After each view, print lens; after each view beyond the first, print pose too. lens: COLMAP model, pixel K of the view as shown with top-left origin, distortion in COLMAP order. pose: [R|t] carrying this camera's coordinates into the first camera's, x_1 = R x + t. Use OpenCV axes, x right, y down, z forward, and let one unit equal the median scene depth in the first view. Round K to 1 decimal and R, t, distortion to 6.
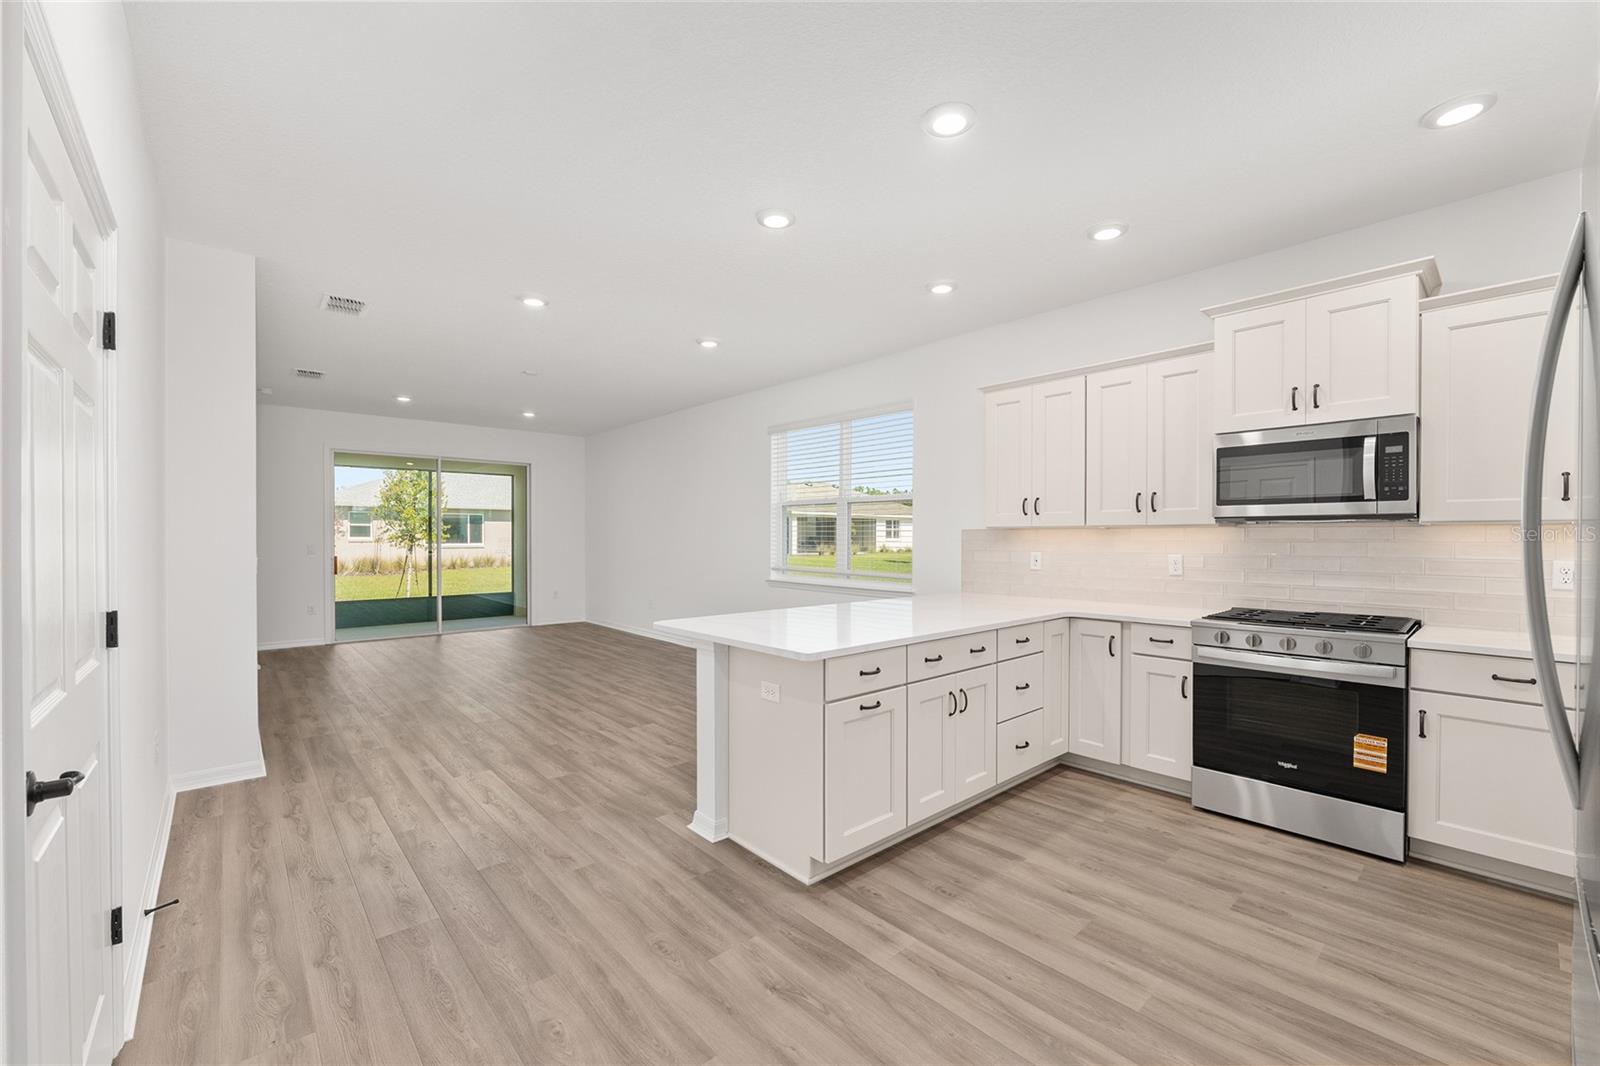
lens RADIAL K [[651.6, 0, 787.5], [0, 651.6, 541.3], [0, 0, 1]] dist [-0.004370, -0.000225]
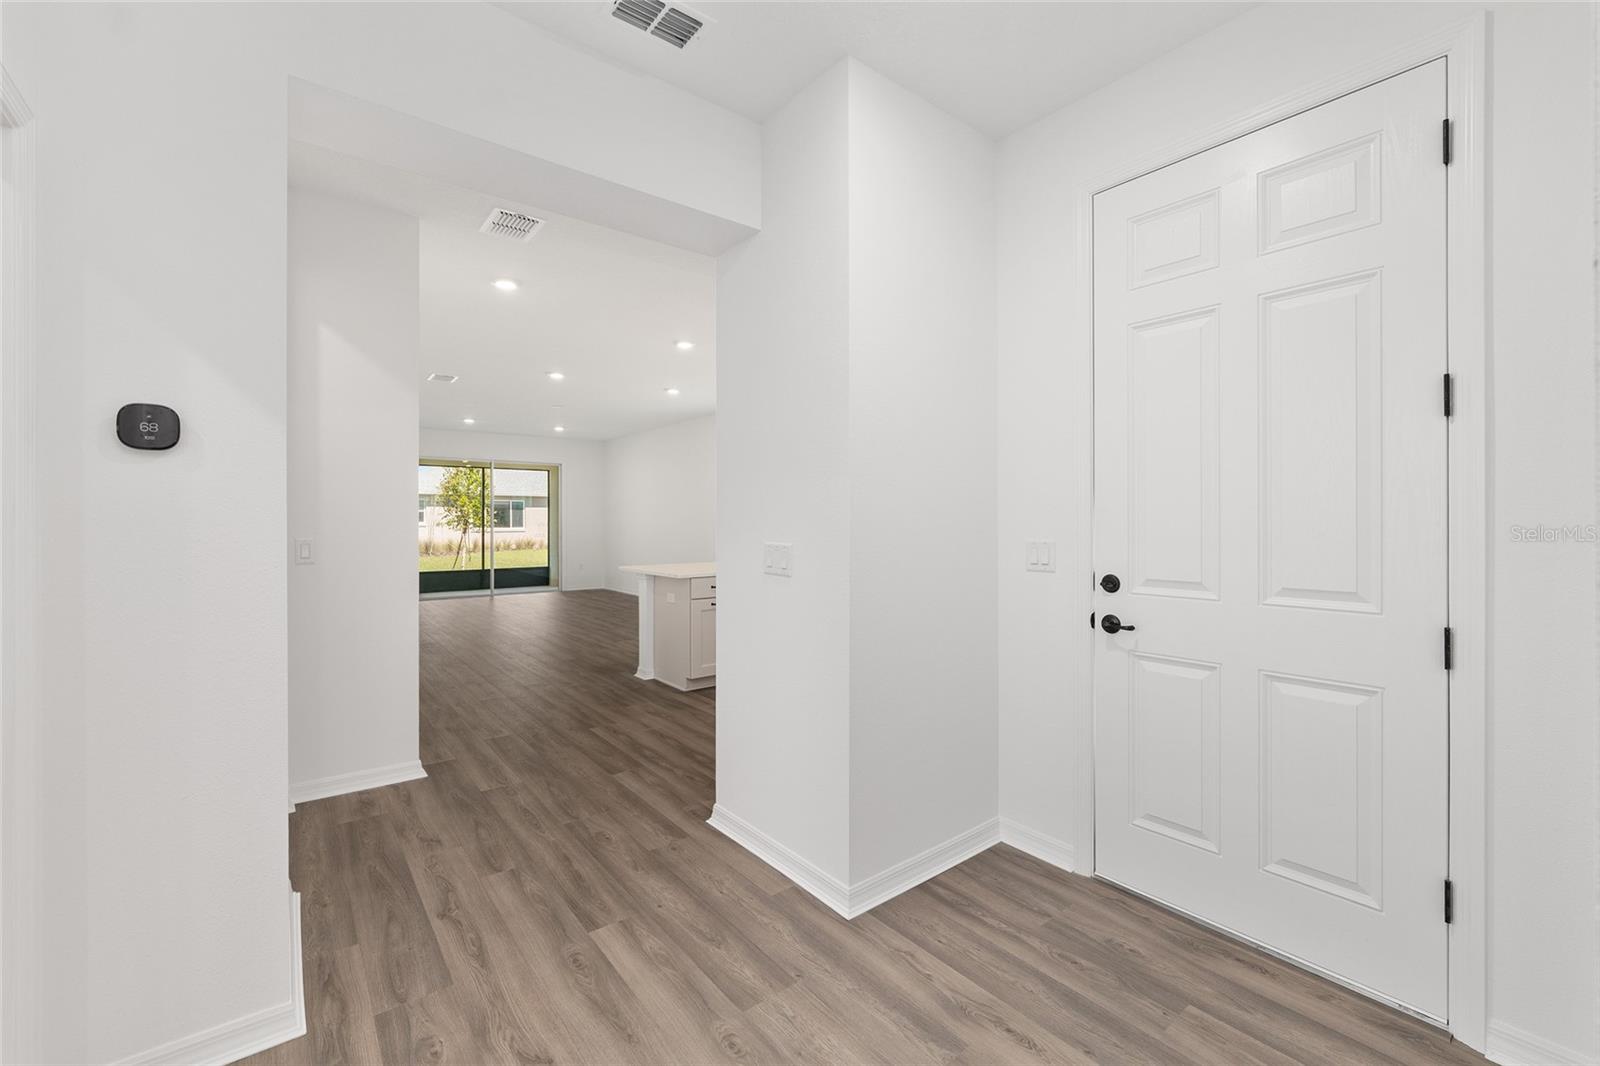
lens RADIAL K [[649.3, 0, 801.5], [0, 649.3, 524.9], [0, 0, 1]] dist [-0.002097, -0.000245]
pose [[0.999455, 0.000999, -0.032982, 0.244382], [-0.001107, 0.999994, -0.003250, 0.009568], [0.032979, 0.003285, 0.999451, -0.533504]]
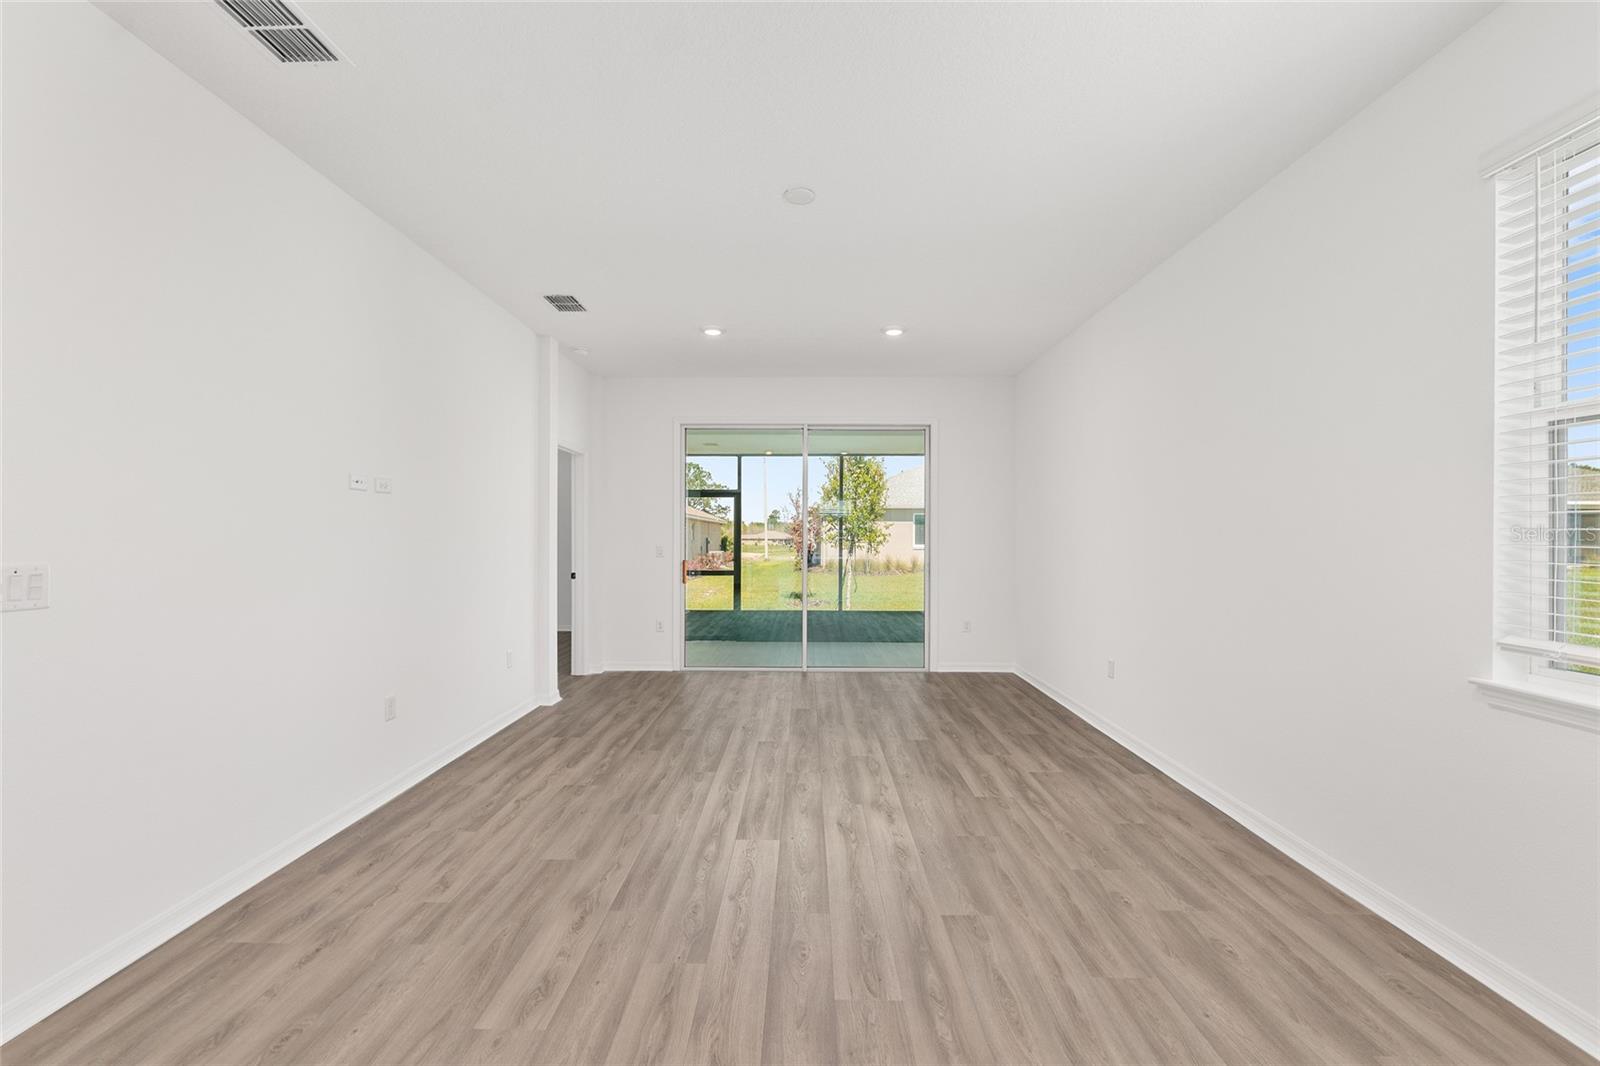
lens RADIAL K [[672.6, 0, 800.9], [0, 672.6, 542.6], [0, 0, 1]] dist [-0.007545, -0.000142]
pose [[0.751256, 0.006093, -0.659983, -0.083358], [-0.005742, 0.999980, 0.002696, -0.003445], [0.659986, 0.001765, 0.751276, 0.824586]]
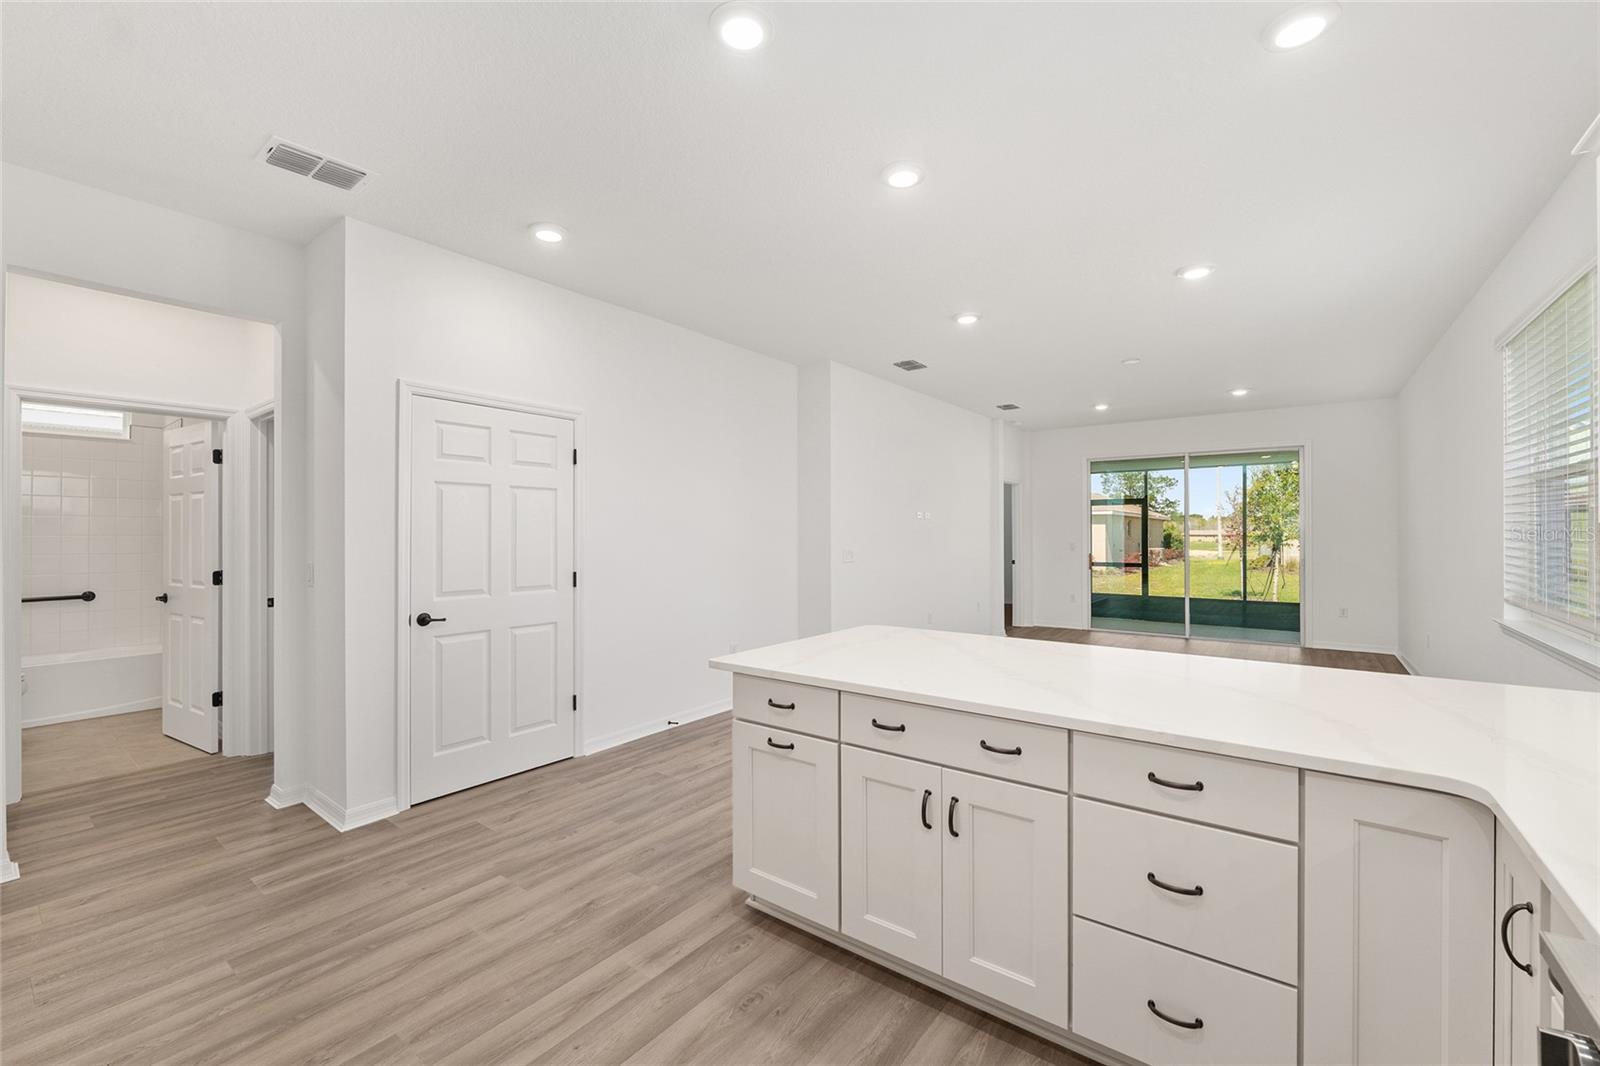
lens RADIAL K [[649.3, 0, 801.5], [0, 649.3, 524.9], [0, 0, 1]] dist [-0.002097, -0.000245]
pose [[0.208973, -0.012886, -0.977837, 0.534968], [-0.005811, 0.999879, -0.014419, -0.014146], [0.977904, 0.008695, 0.208873, 0.462086]]
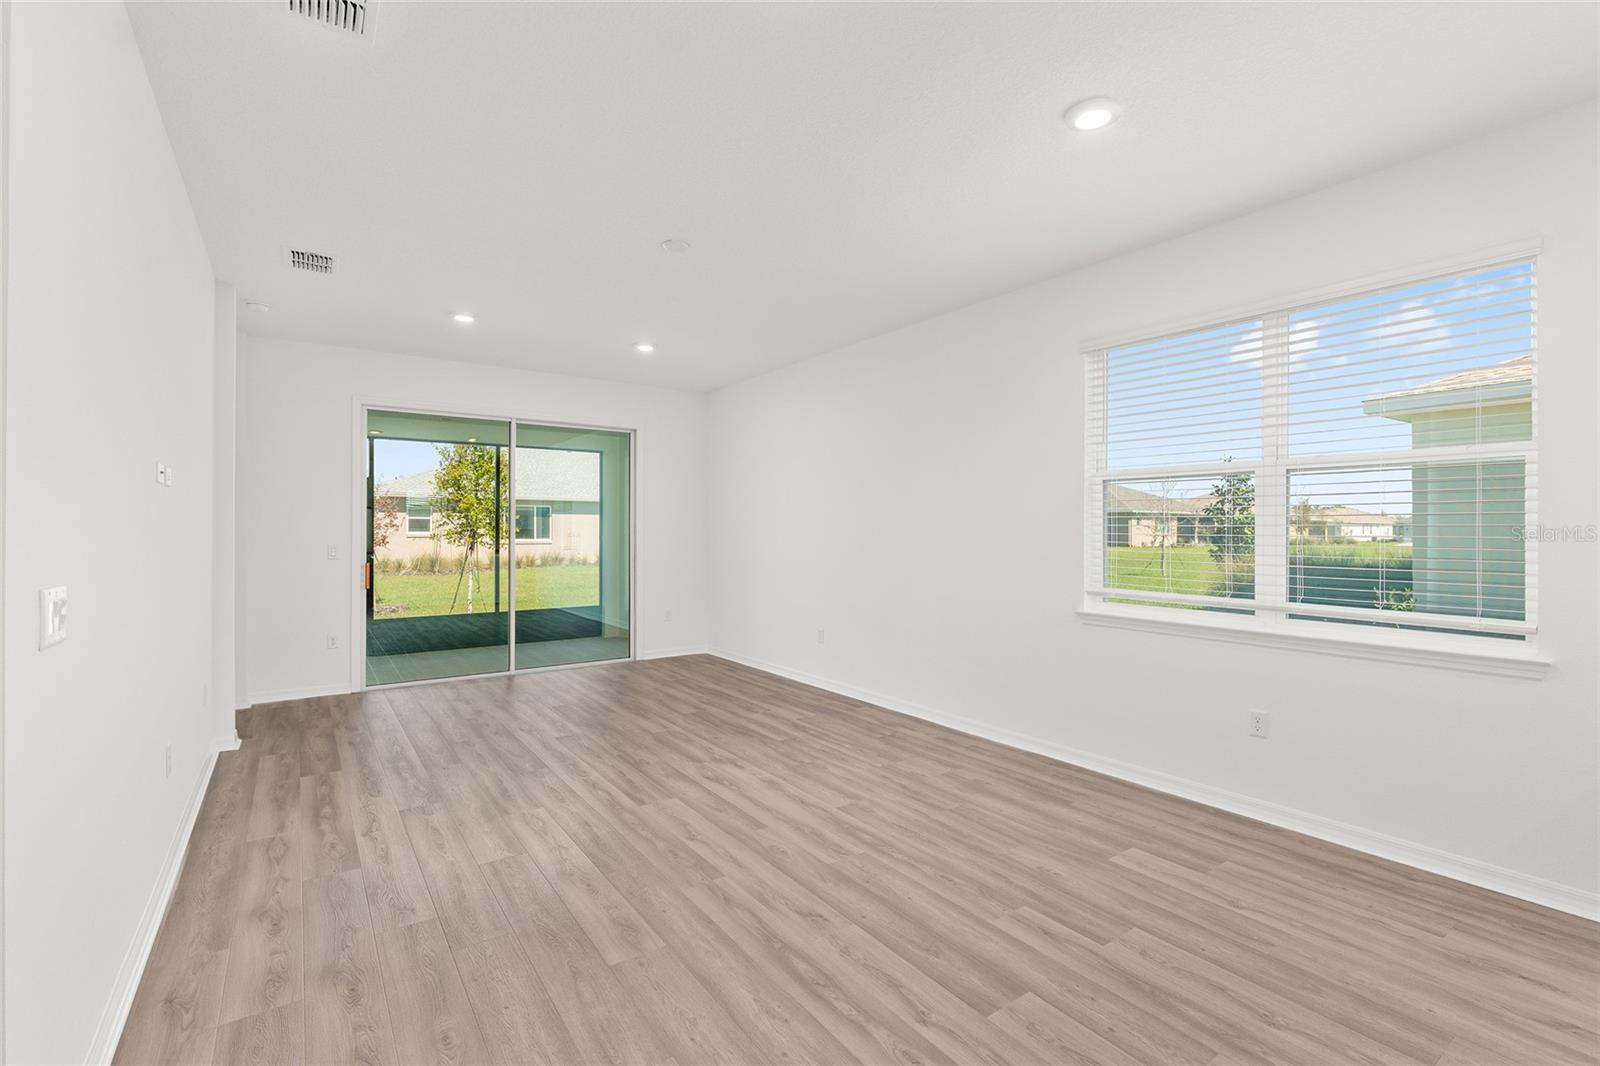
lens RADIAL K [[700.8, 0, 798.8], [0, 700.8, 524.7], [0, 0, 1]] dist [-0.002305, -0.000121]
pose [[0.995981, -0.001234, -0.089559, -0.306550], [-0.000144, 0.999882, -0.015382, -0.009943], [0.089567, 0.015334, 0.995863, 0.531579]]
